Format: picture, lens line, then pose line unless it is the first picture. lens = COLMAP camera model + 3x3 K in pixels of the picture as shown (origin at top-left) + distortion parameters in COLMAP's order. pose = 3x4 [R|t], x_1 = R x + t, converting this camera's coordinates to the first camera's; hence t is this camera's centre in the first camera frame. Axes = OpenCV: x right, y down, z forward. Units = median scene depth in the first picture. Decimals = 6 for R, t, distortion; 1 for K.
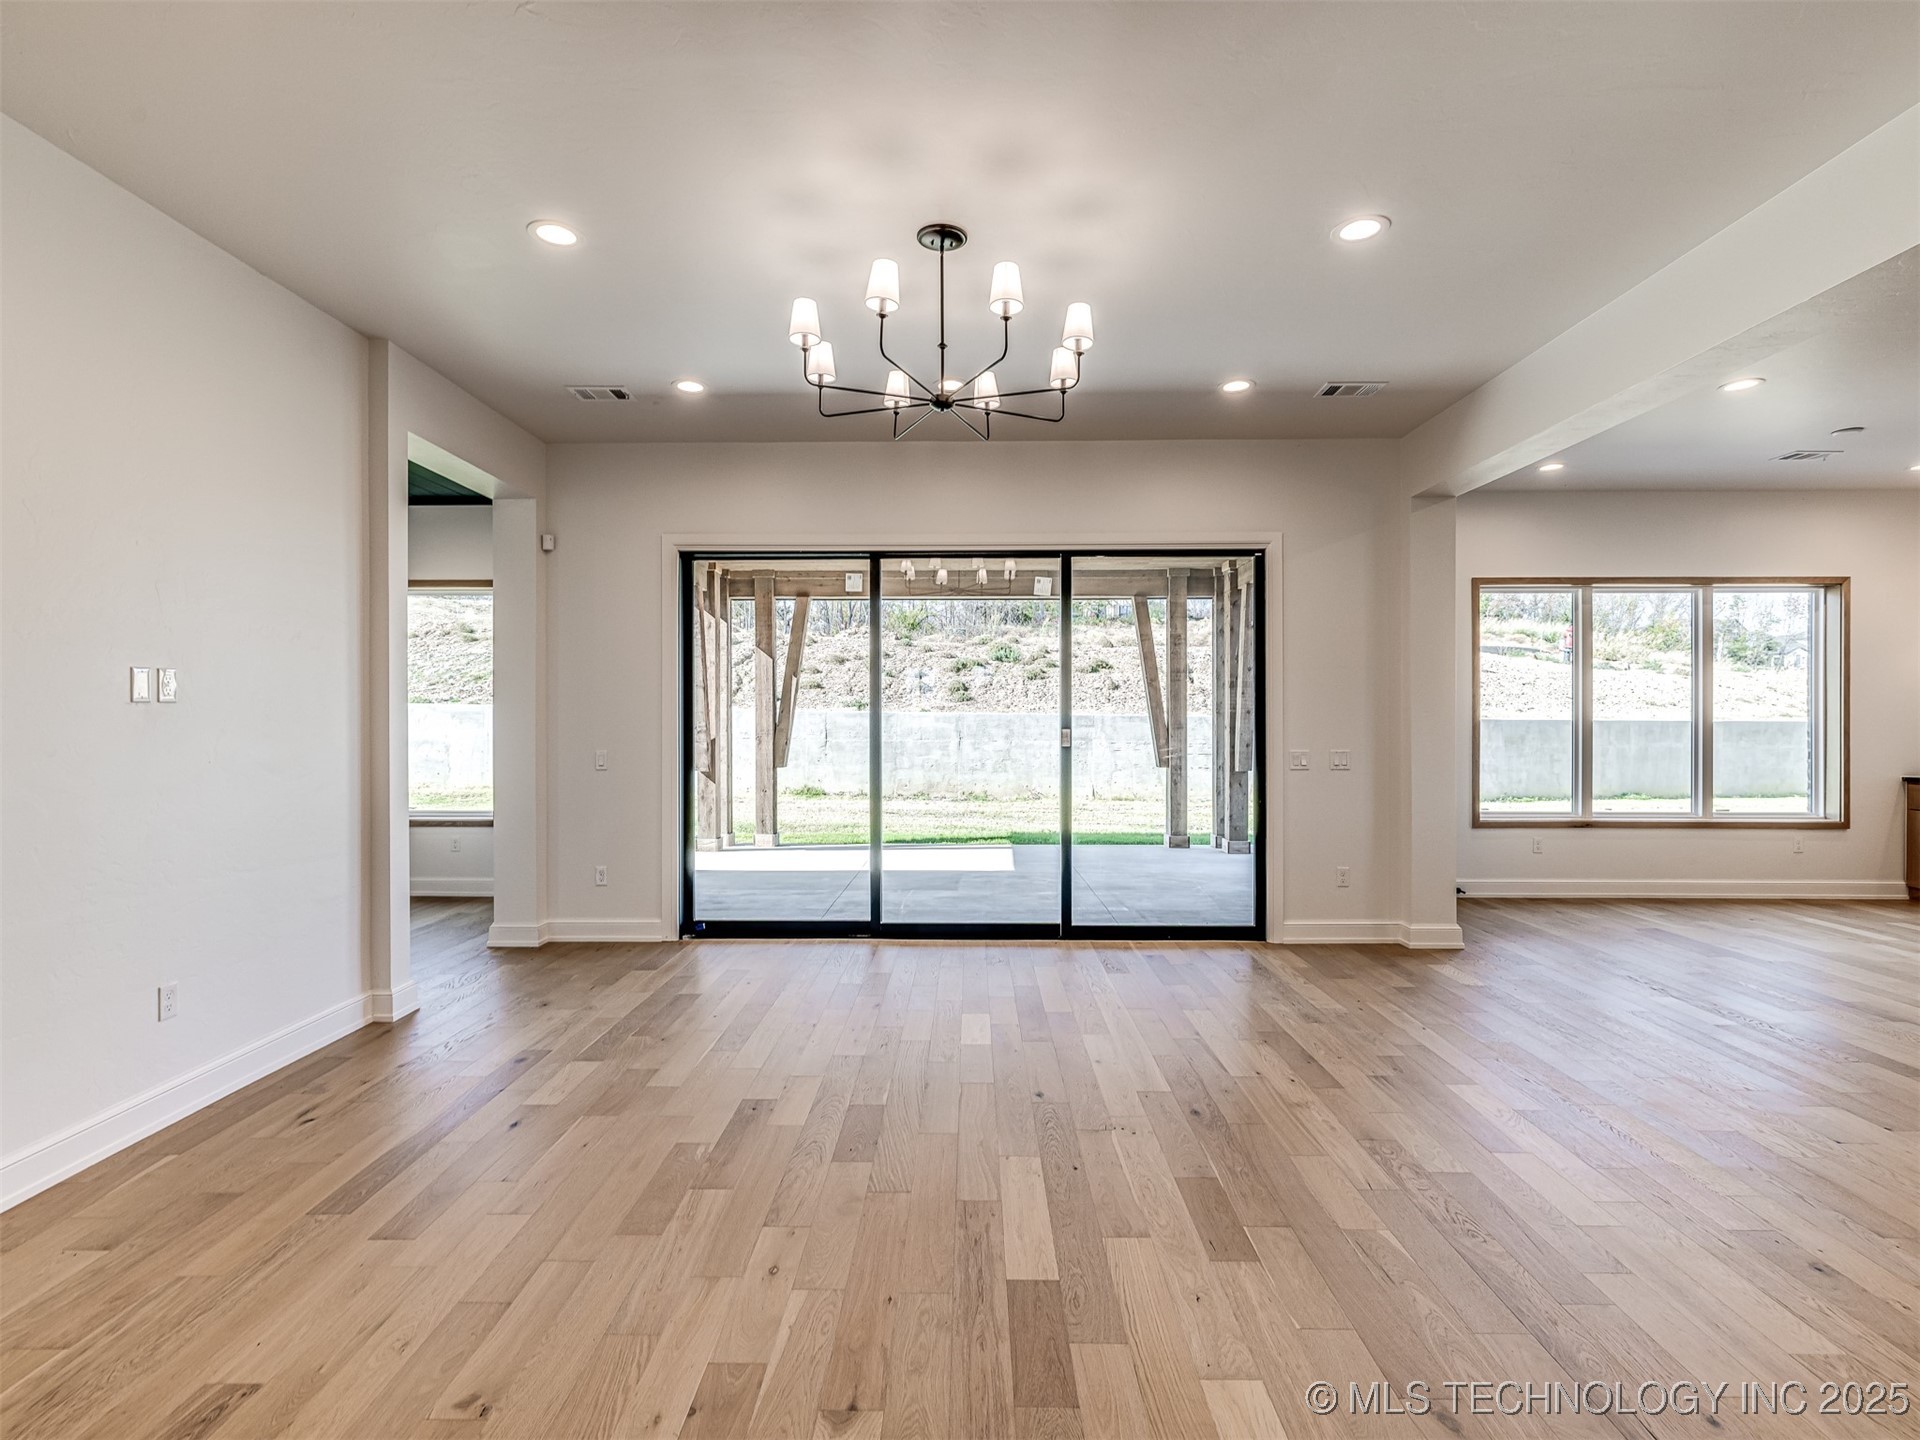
lens RADIAL K [[926.5, 0, 968.1], [0, 926.5, 717.0], [0, 0, 1]] dist [-0.001523, 0.003028]
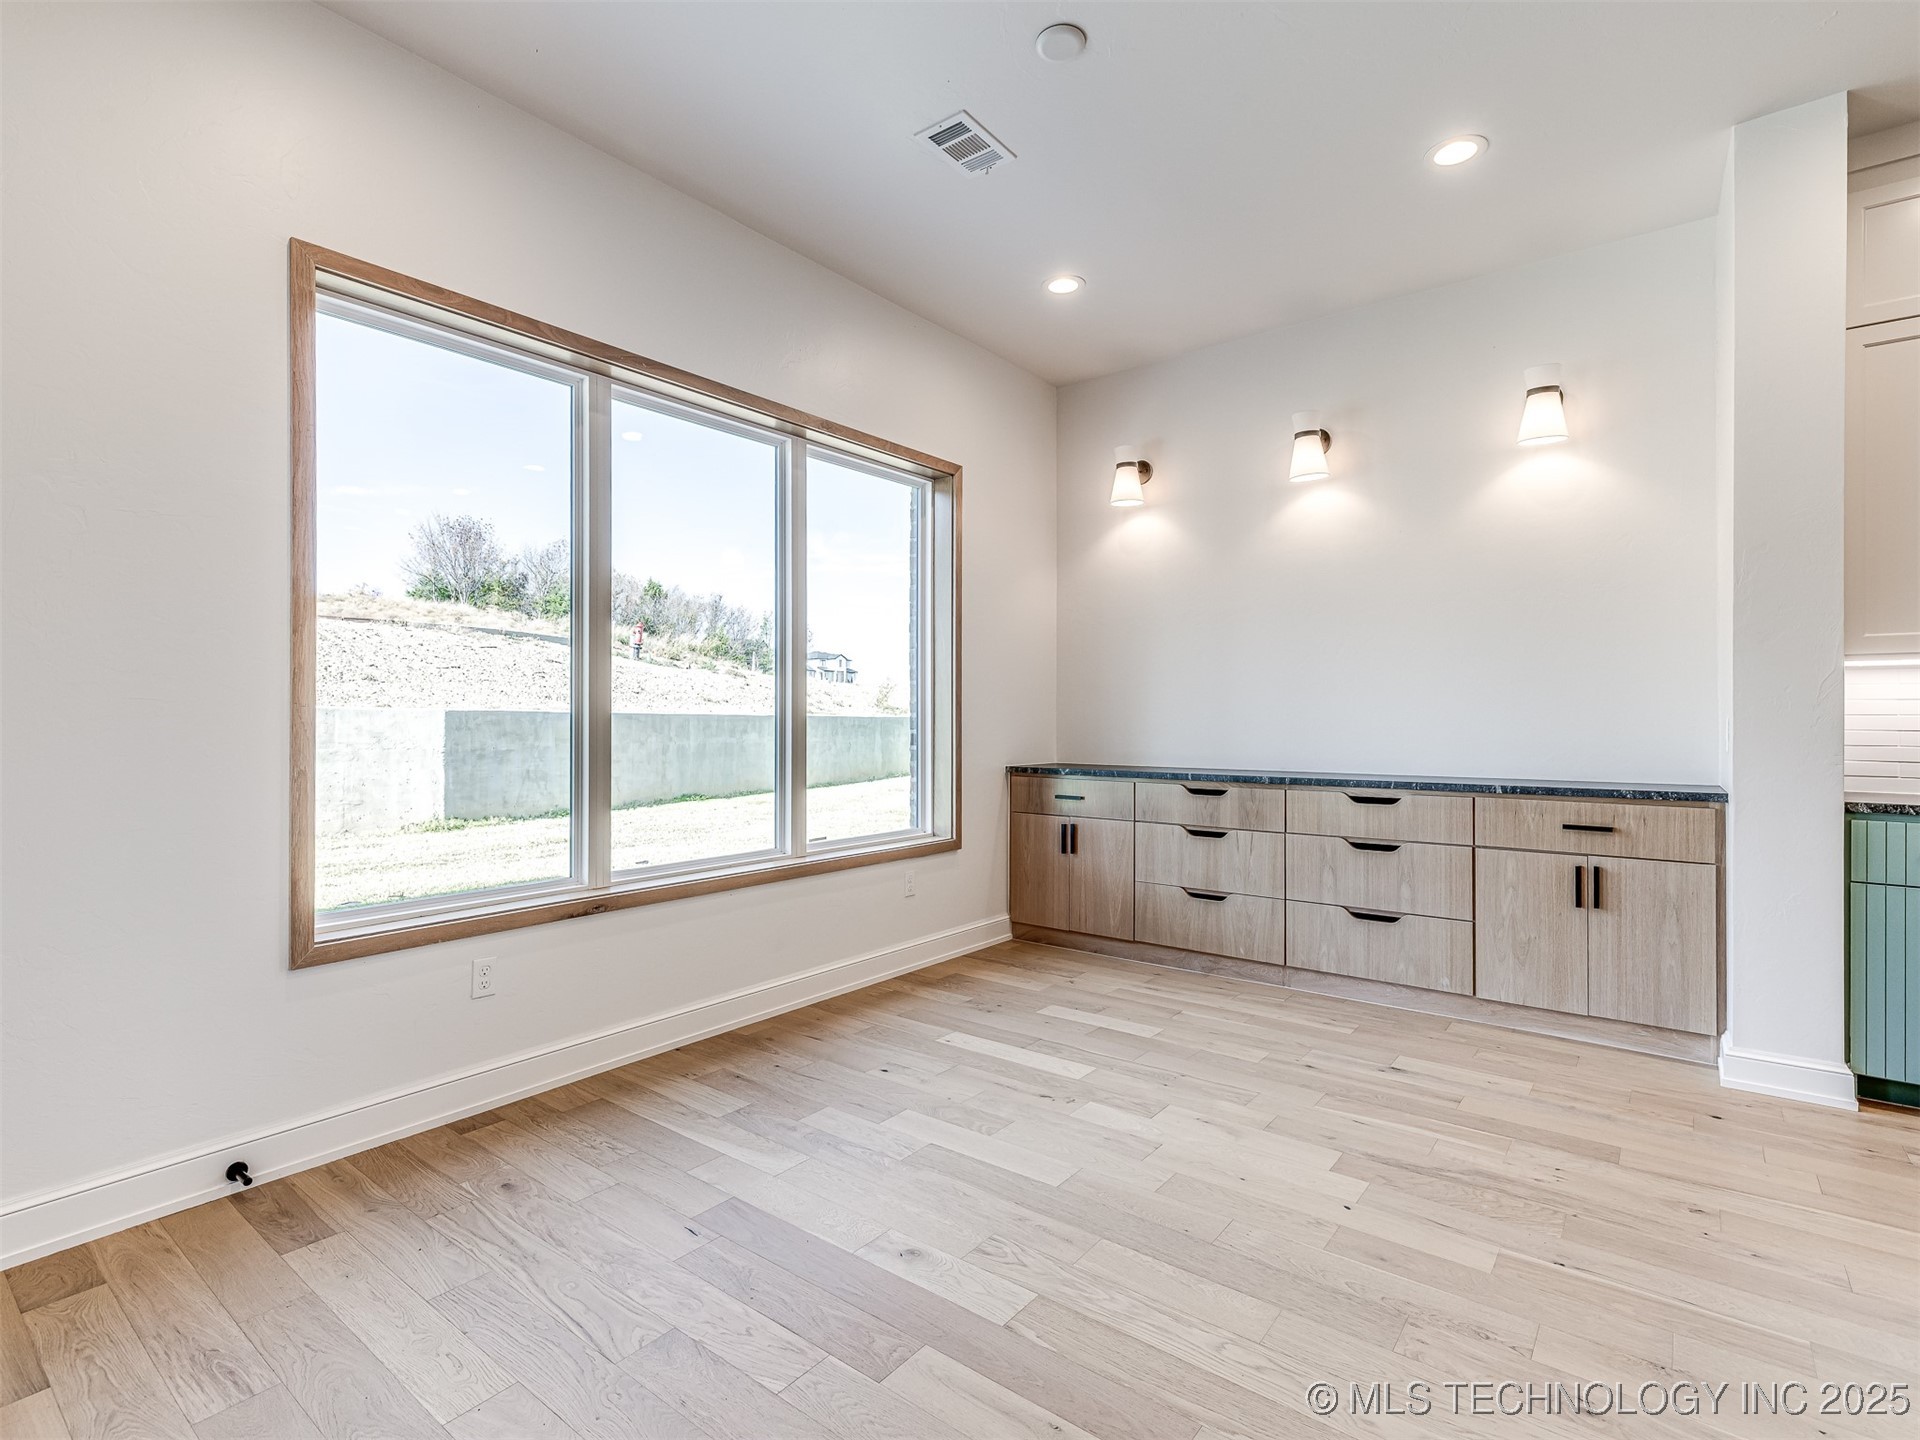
lens RADIAL K [[926.5, 0, 937.9], [0, 926.5, 722.1], [0, 0, 1]] dist [-0.001523, 0.003028]
pose [[0.637854, -0.004516, 0.770144, 0.424419], [0.005184, 0.999985, 0.001570, 0.027982], [-0.770140, 0.002991, 0.637868, 0.580469]]
